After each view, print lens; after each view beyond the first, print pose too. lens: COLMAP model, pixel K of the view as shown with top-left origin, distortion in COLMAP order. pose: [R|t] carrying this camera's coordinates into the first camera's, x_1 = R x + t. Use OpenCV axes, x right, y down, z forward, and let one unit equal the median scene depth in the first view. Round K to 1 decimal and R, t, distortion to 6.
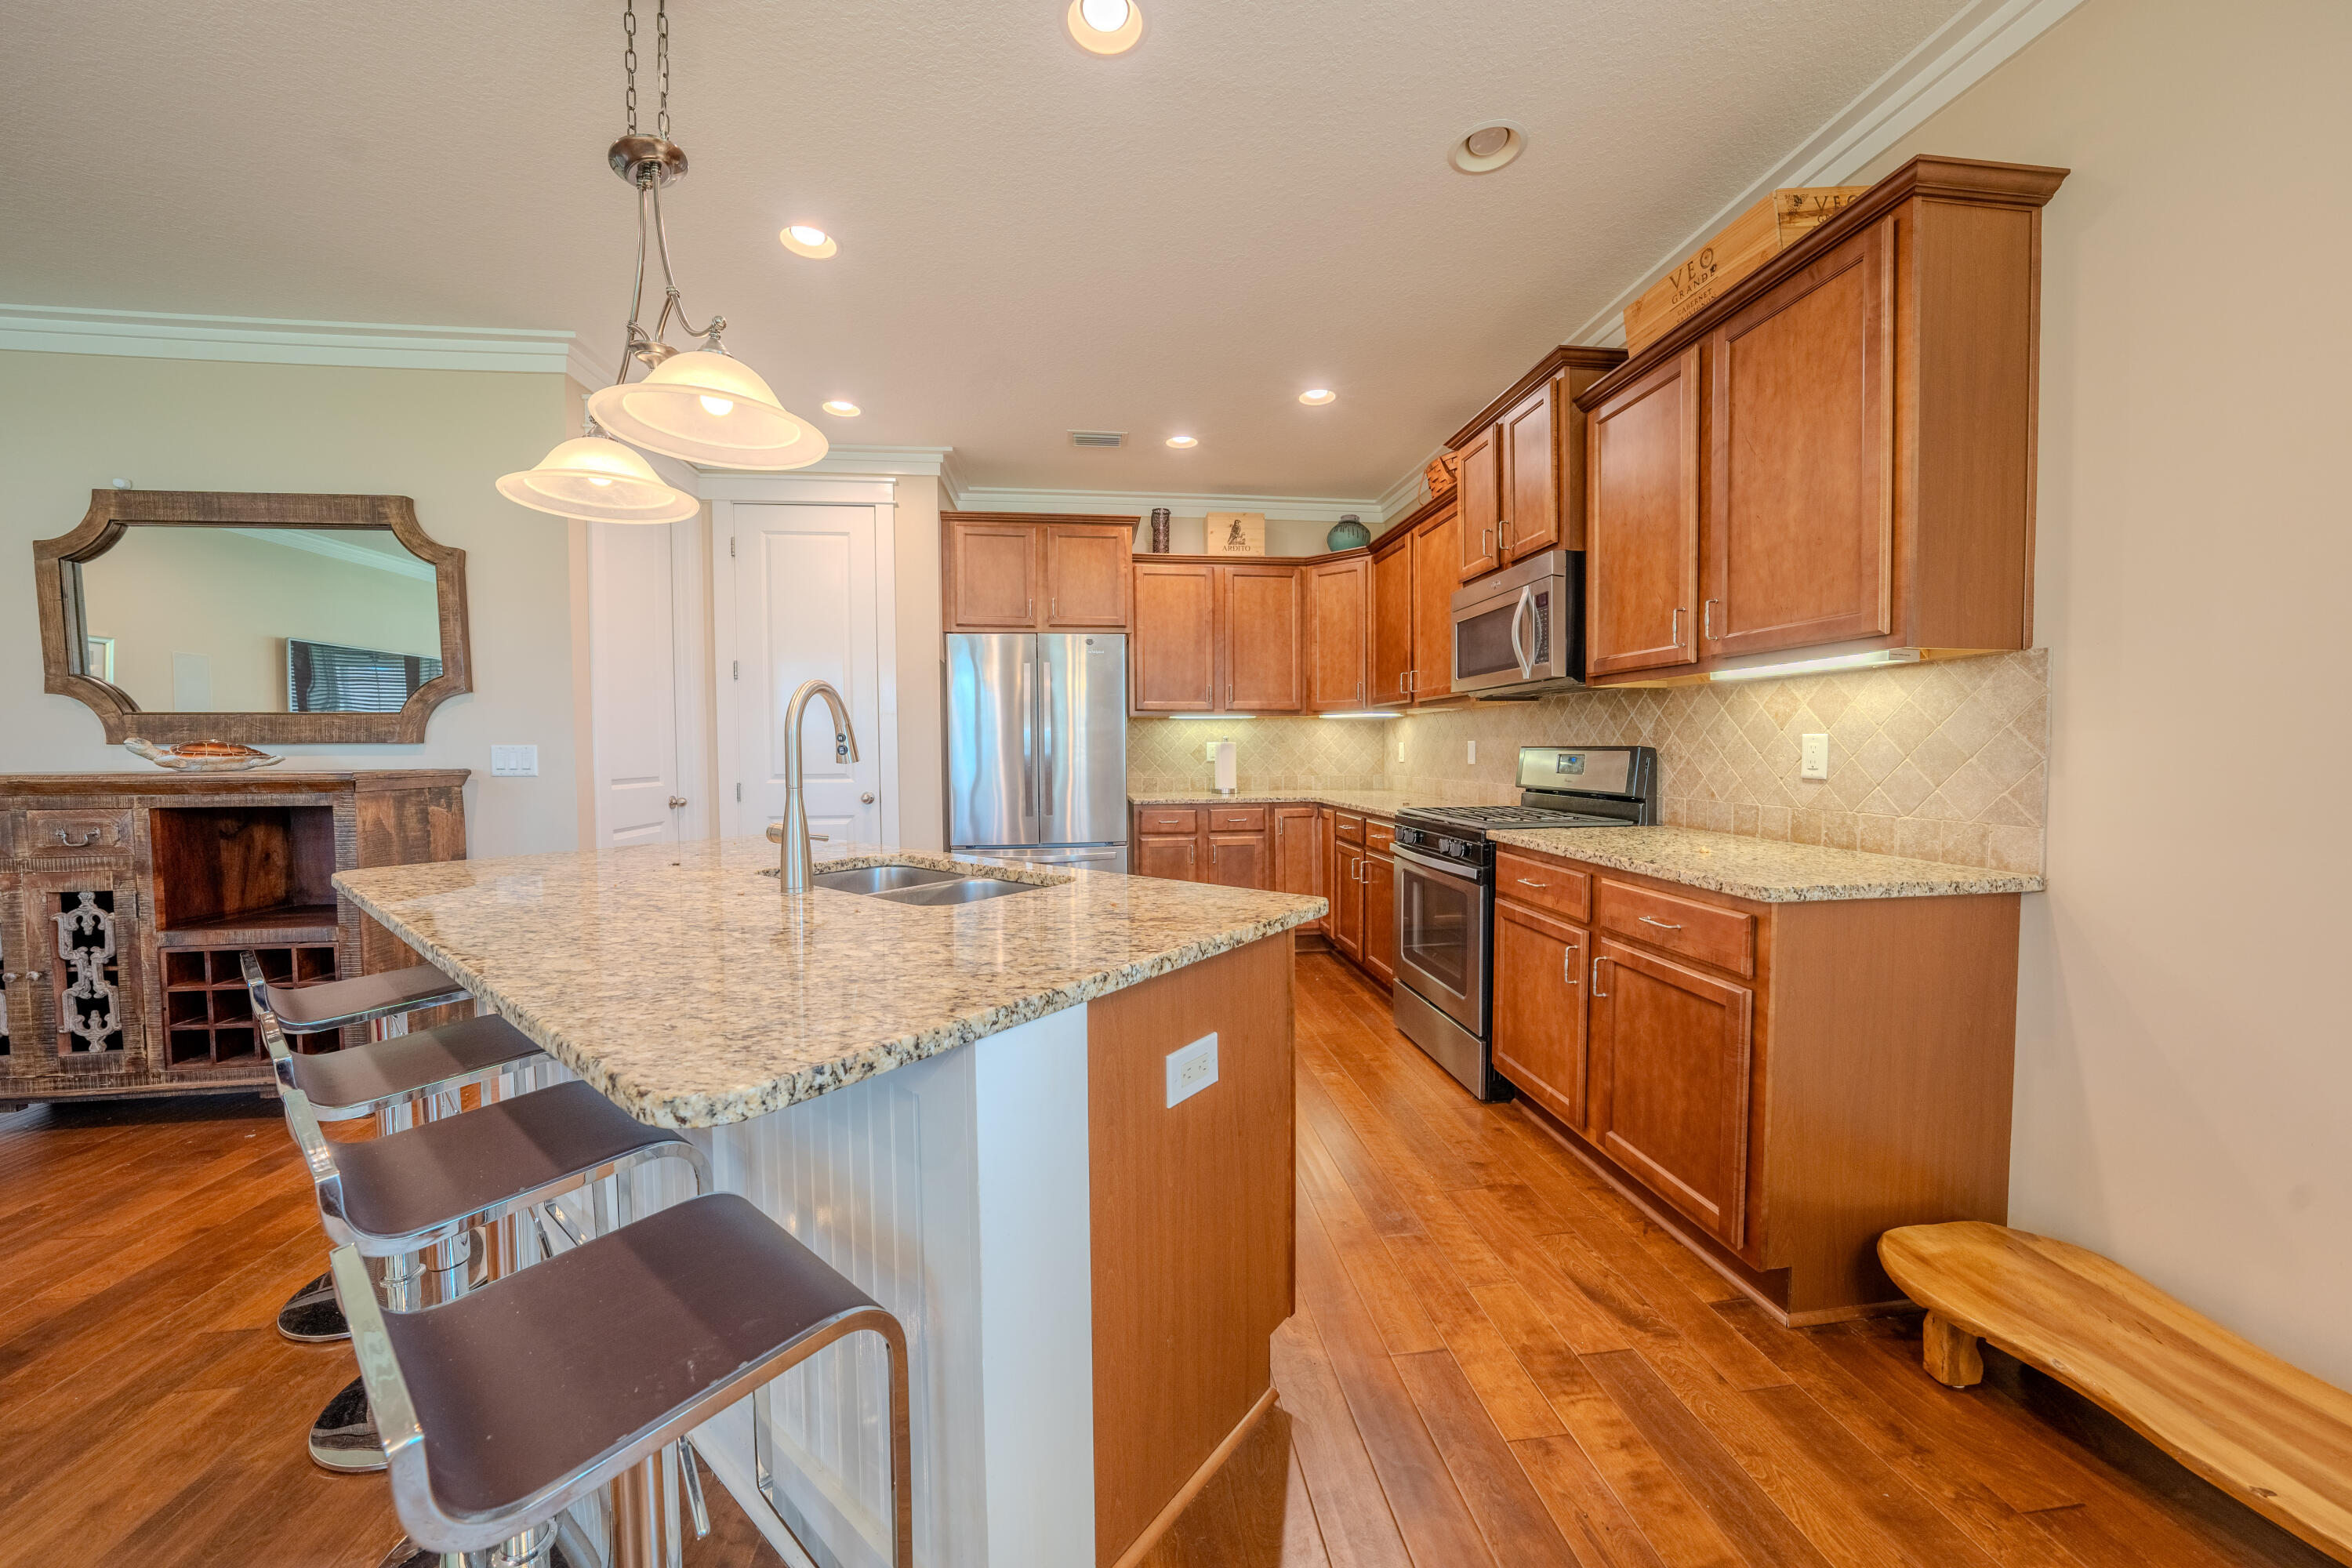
lens RADIAL K [[812.0, 0, 1179.4], [0, 812.0, 780.7], [0, 0, 1]] dist [-0.026765, 0.005372]
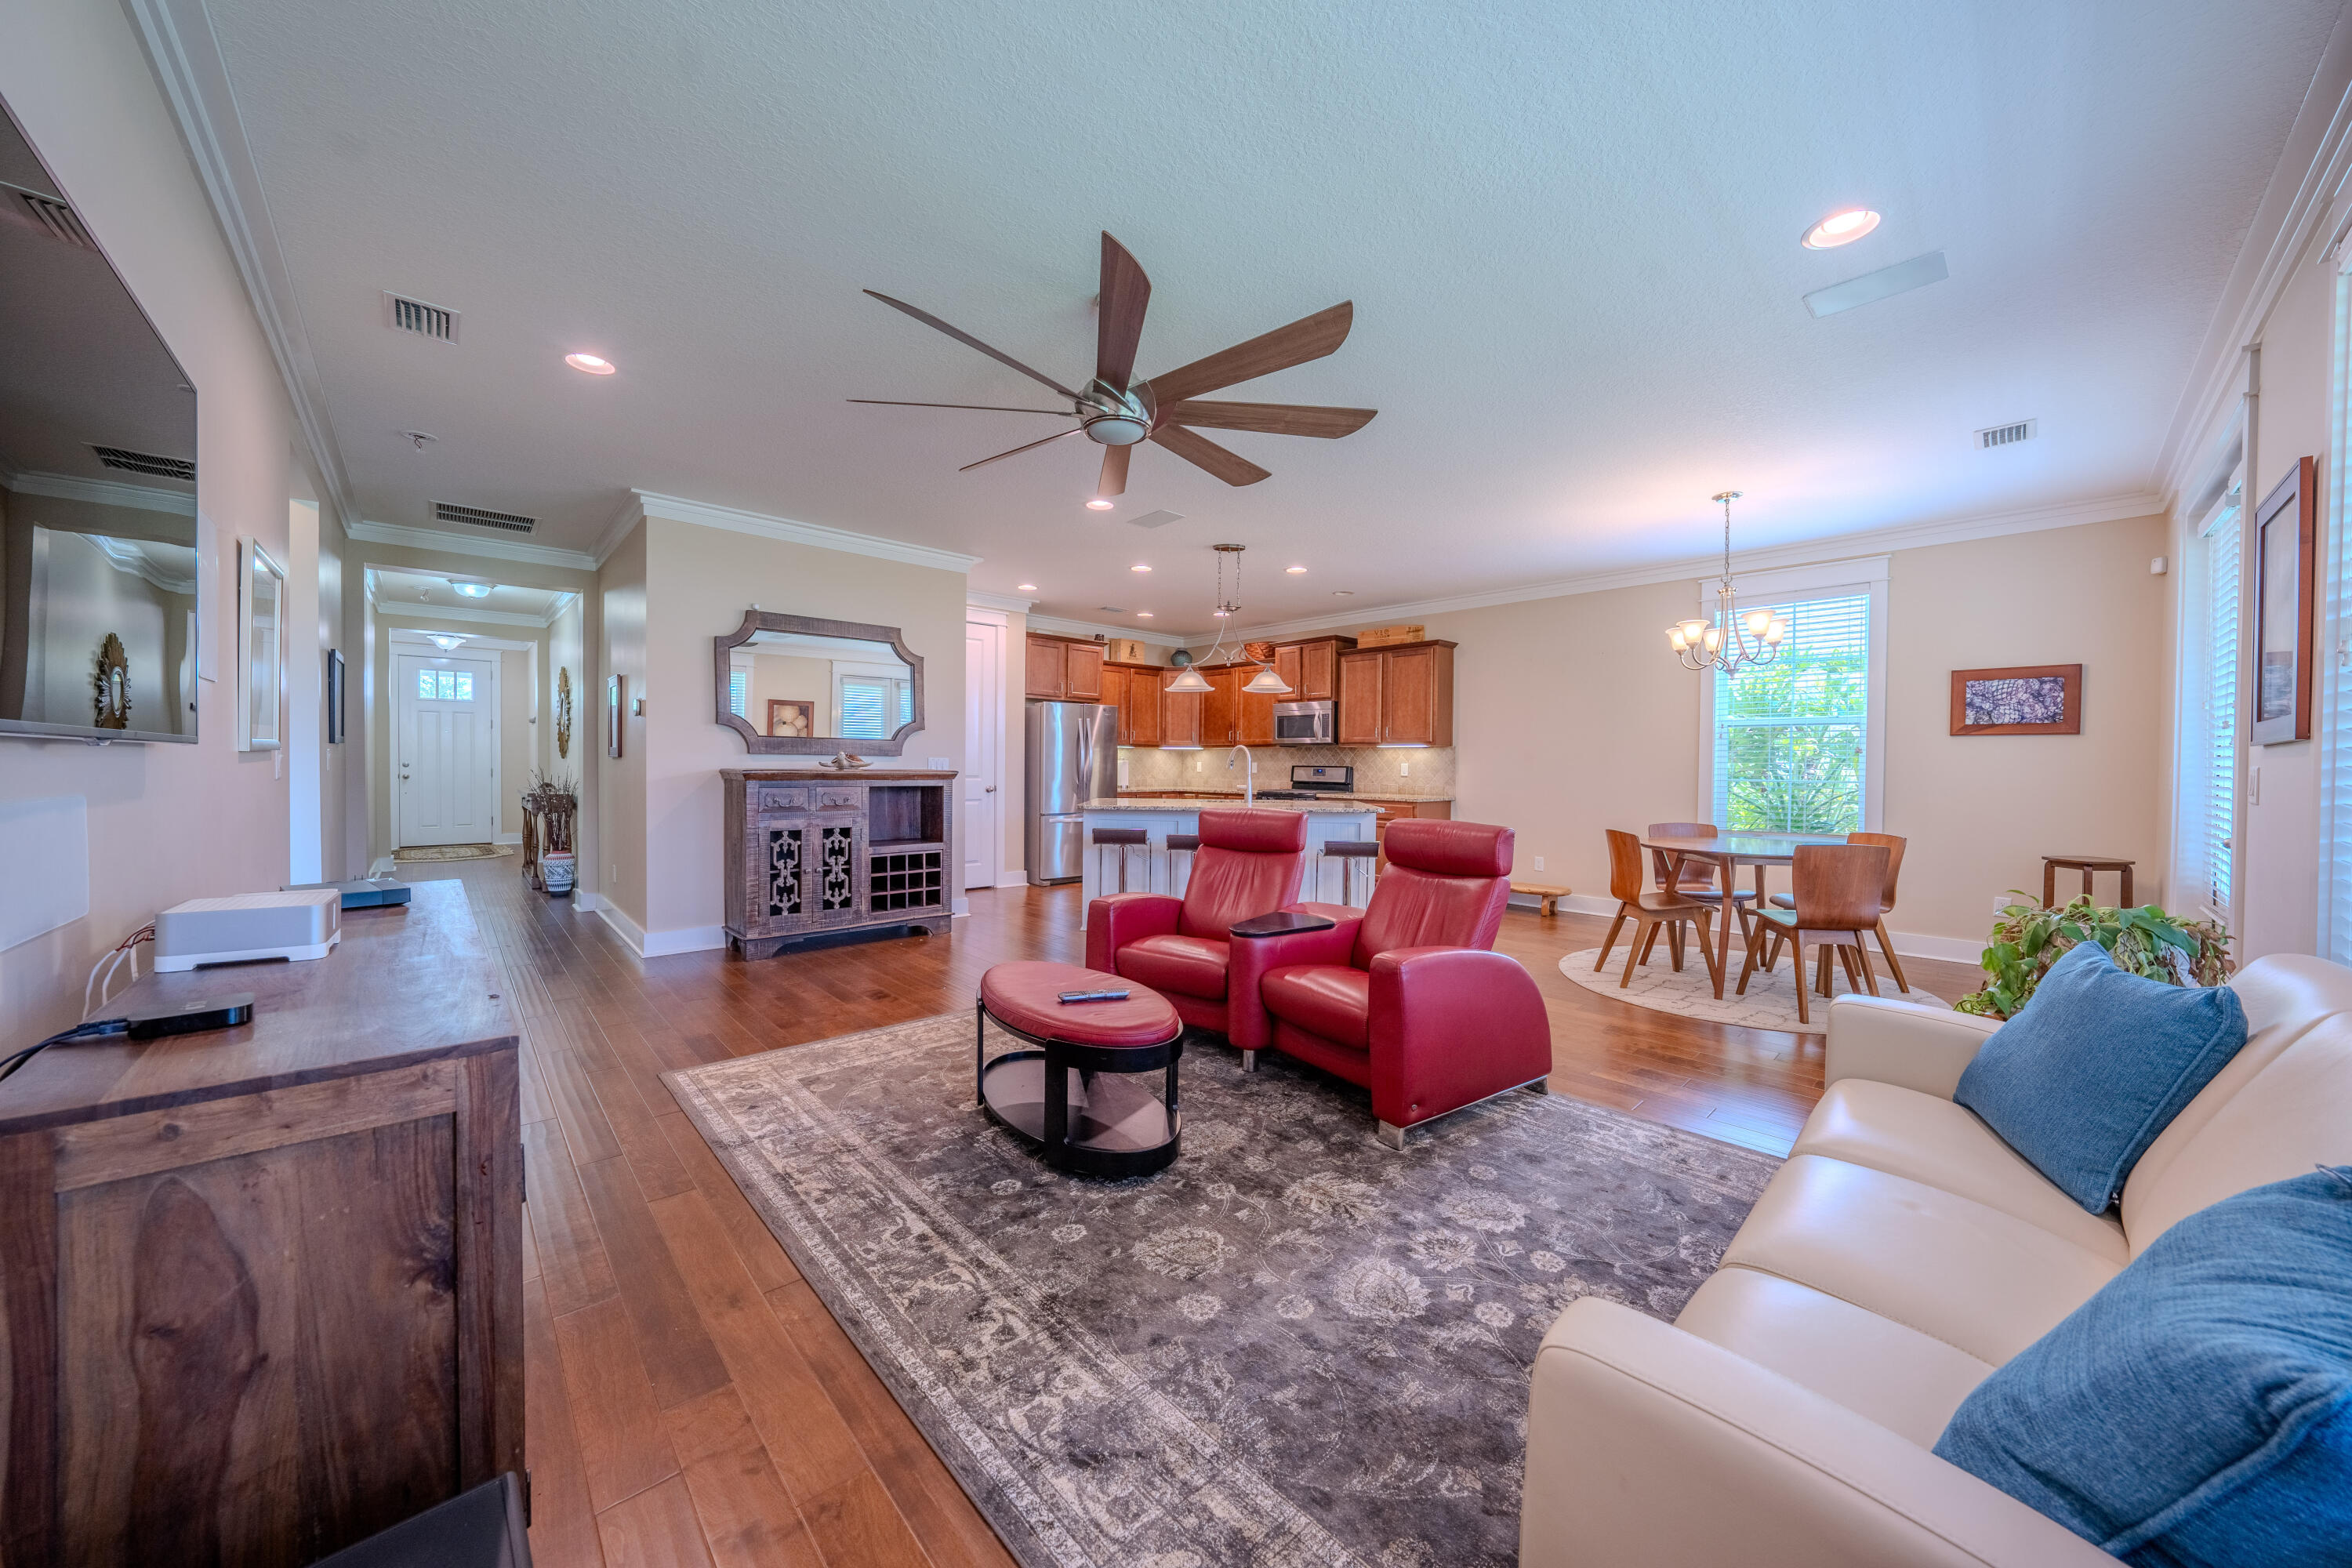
lens RADIAL K [[812.0, 0, 1179.8], [0, 812.0, 776.7], [0, 0, 1]] dist [-0.026765, 0.005372]
pose [[0.808836, 0.005897, 0.588005, -1.800075], [0.007887, 0.999751, -0.020875, 0.056592], [-0.587981, 0.021521, 0.808588, -1.126350]]
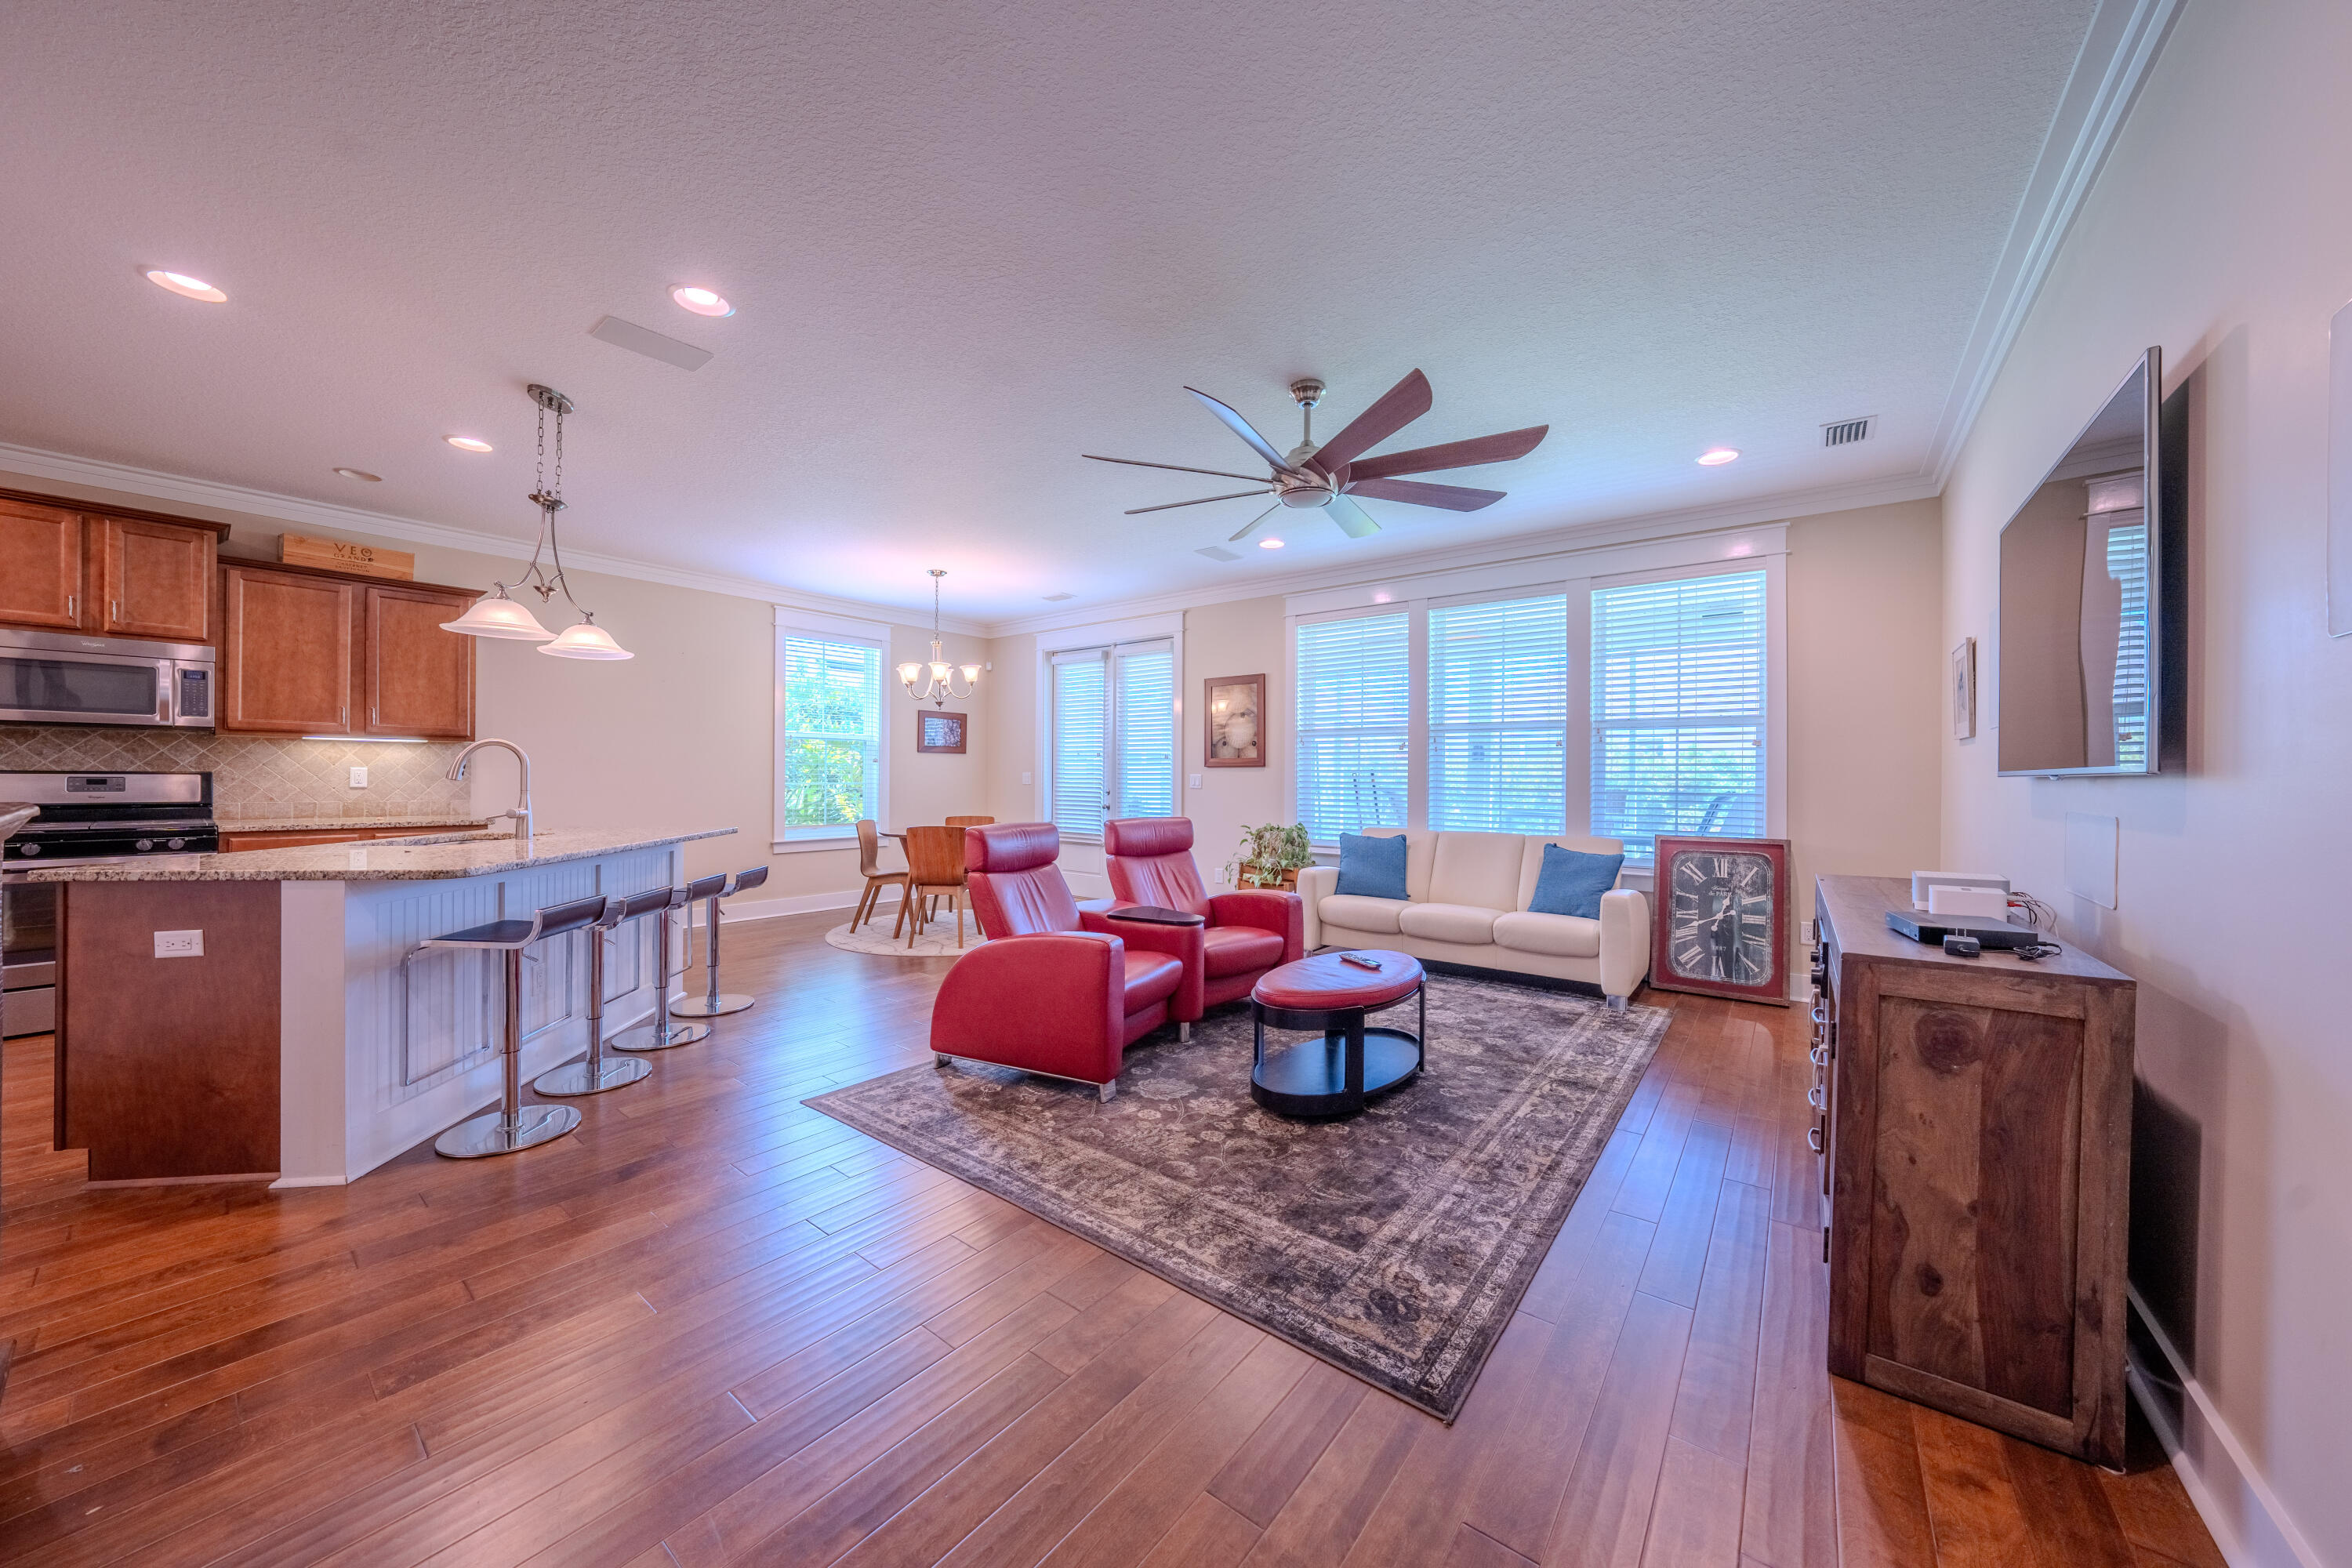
lens RADIAL K [[812.0, 0, 1180.5], [0, 812.0, 779.0], [0, 0, 1]] dist [-0.026765, 0.005372]
pose [[-0.709122, 0.000350, 0.705086, -1.990466], [0.025640, 0.999351, 0.025290, -0.019452], [-0.704620, 0.036012, -0.708671, 0.788282]]
